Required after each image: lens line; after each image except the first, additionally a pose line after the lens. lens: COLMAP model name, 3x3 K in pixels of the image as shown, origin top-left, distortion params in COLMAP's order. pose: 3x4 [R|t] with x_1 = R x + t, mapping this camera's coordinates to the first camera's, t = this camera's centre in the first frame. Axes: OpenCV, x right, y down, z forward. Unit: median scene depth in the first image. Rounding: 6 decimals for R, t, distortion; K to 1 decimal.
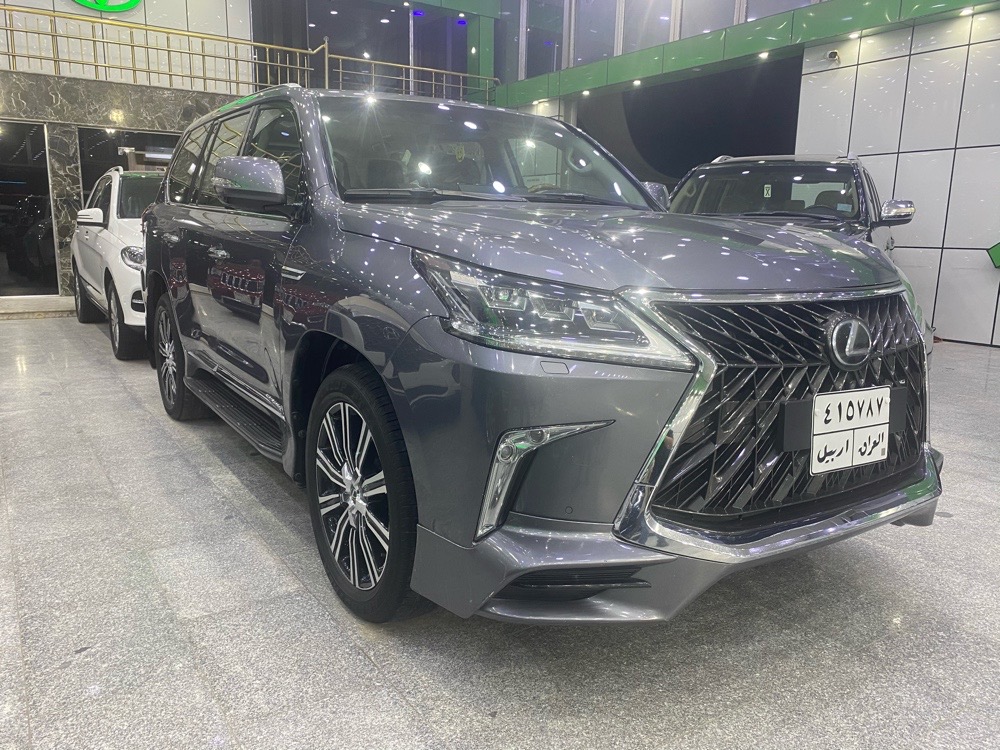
lens RADIAL K [[757.9, 0, 496.0], [0, 757.9, 373.6], [0, 0, 1]] dist [0.005781, 0.007607]
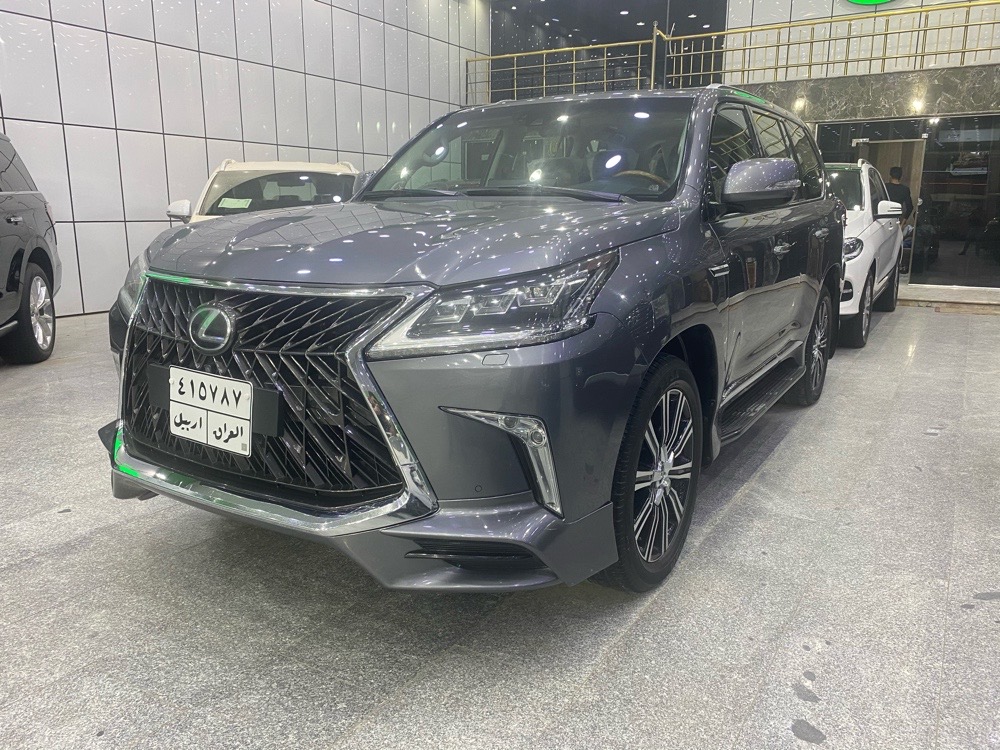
lens RADIAL K [[757.9, 0, 496.0], [0, 757.9, 373.6], [0, 0, 1]] dist [0.005781, 0.007607]
pose [[0.425102, 0.177049, -0.887661, 1.564807], [-0.164776, 0.979434, 0.116443, -0.166439], [0.890021, 0.096765, 0.445533, 0.871224]]
